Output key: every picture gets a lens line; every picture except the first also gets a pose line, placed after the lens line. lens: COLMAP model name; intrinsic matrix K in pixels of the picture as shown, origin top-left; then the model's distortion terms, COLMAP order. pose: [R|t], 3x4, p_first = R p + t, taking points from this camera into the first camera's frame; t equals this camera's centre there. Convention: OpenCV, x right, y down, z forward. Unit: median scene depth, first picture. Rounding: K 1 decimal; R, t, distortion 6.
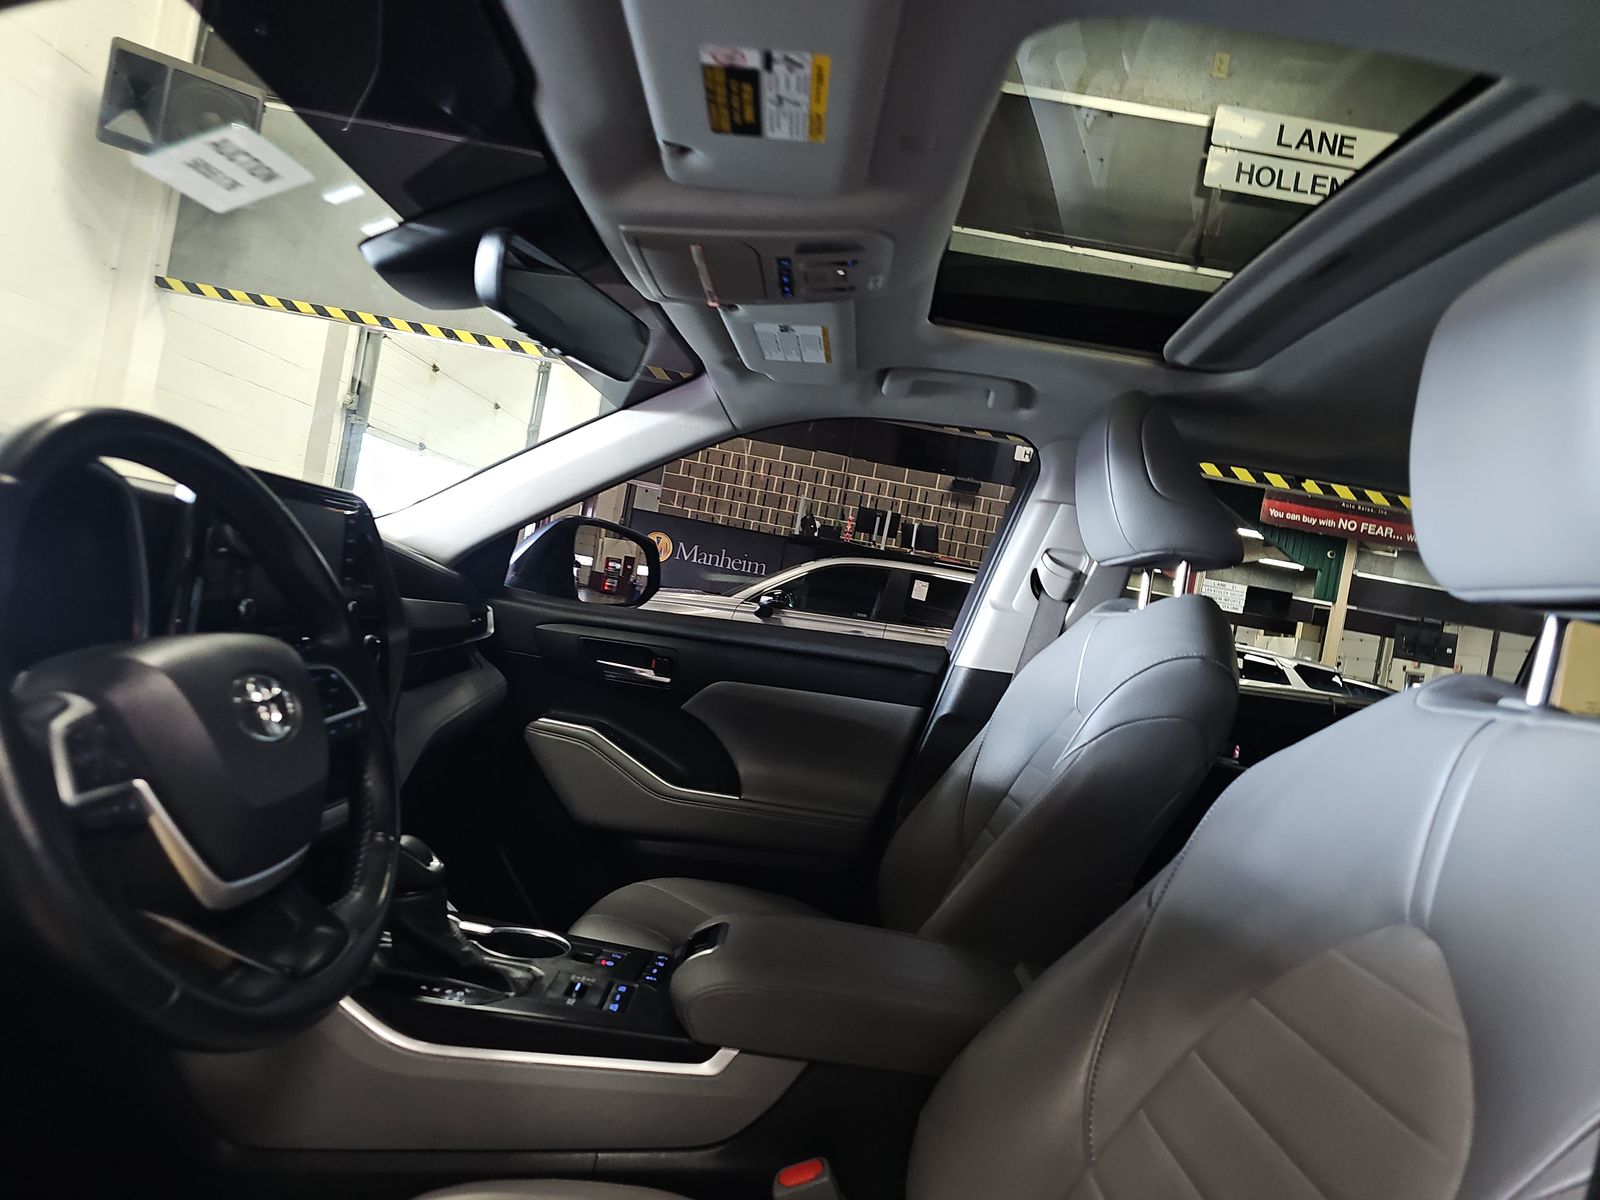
lens RADIAL K [[1002.8, 0, 800.0], [0, 1002.8, 600.0], [0, 0, 1]] dist [0.050000, -0.055679]
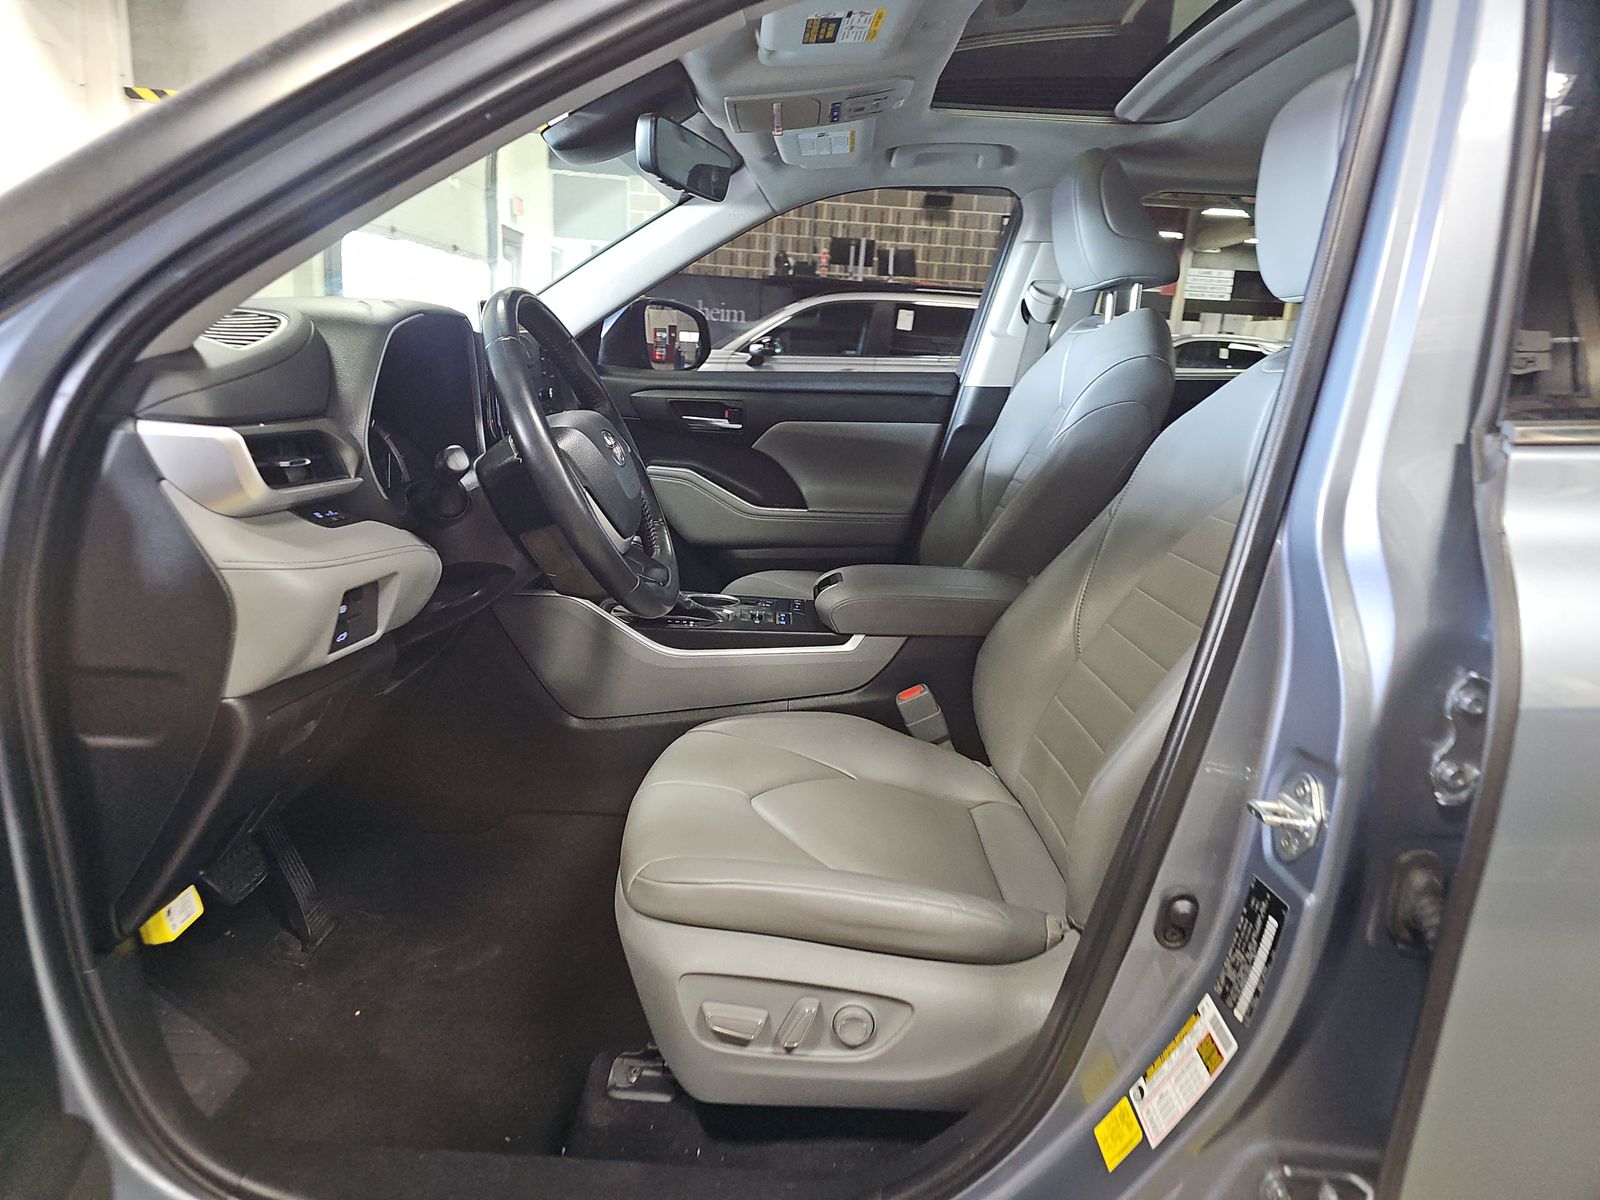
lens RADIAL K [[1002.8, 0, 800.0], [0, 1002.8, 600.0], [0, 0, 1]] dist [0.050000, -0.055679]
pose [[0.992718, -0.120335, -0.005554, -0.078088], [0.117934, 0.961445, 0.248424, -0.015457], [-0.024554, -0.247270, 0.968636, -0.292763]]
